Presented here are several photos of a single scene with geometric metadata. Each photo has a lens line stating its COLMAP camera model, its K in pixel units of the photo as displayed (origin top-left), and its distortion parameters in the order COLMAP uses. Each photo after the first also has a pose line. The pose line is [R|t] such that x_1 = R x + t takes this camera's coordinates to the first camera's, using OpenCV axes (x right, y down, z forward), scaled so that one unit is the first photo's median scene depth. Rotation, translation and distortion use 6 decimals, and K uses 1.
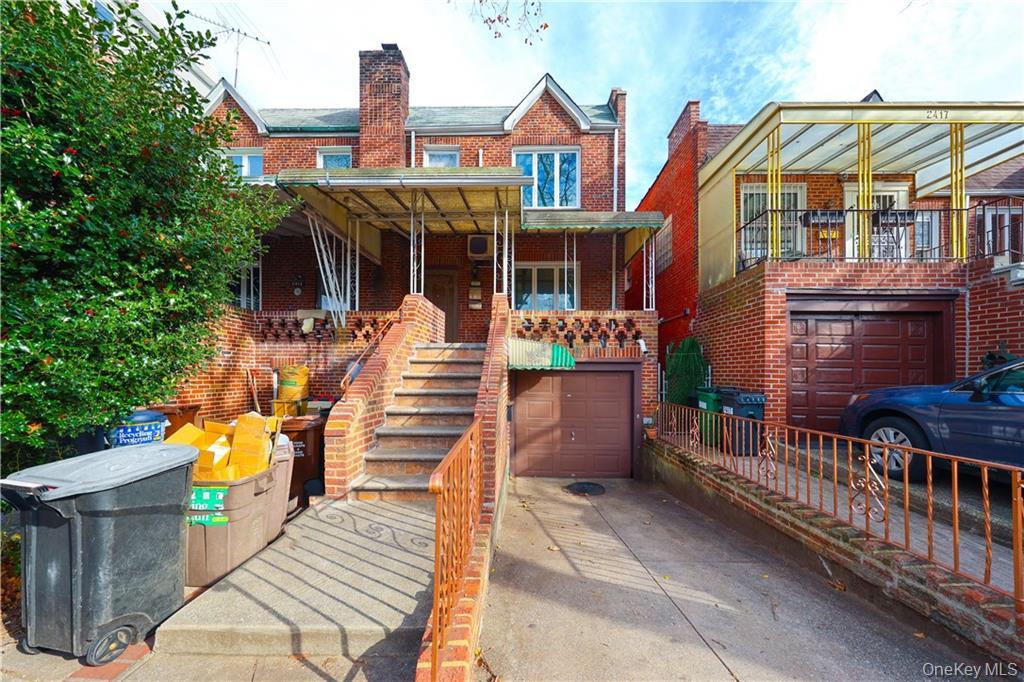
lens RADIAL K [[351.2, 0, 512.0], [0, 351.2, 341.0], [0, 0, 1]] dist [0.000232, -0.000046]
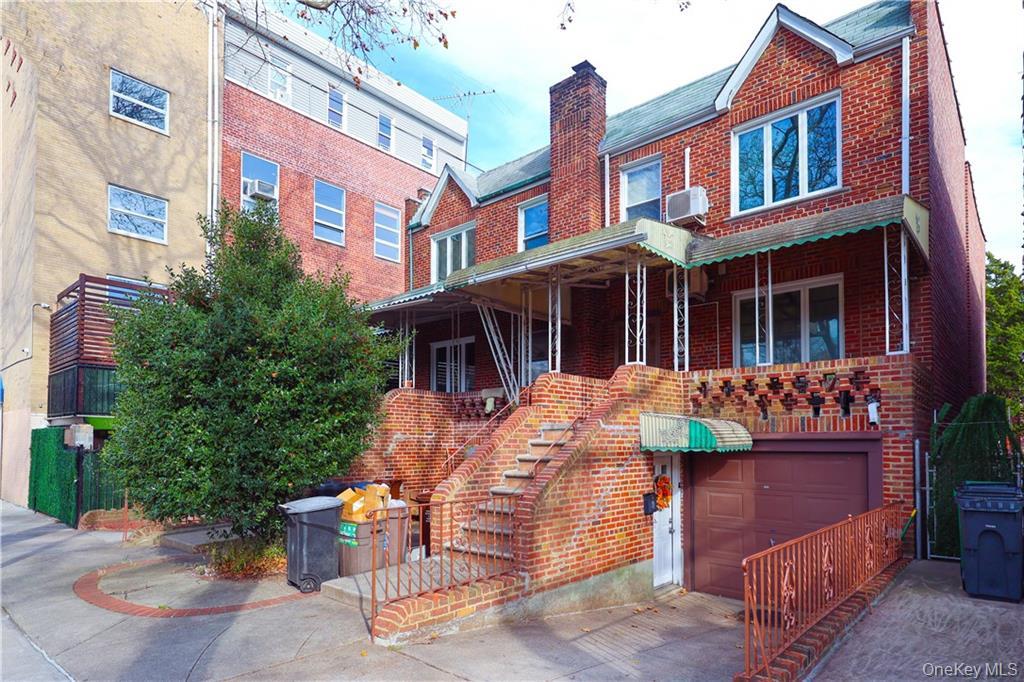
lens RADIAL K [[569.7, 0, 511.5], [0, 569.7, 325.6], [0, 0, 1]] dist [0.001834, 0.001131]
pose [[0.765311, -0.133704, -0.629620, 0.535315], [0.062648, 0.989016, -0.133875, -0.045851], [0.640604, 0.063011, 0.765282, -0.238481]]
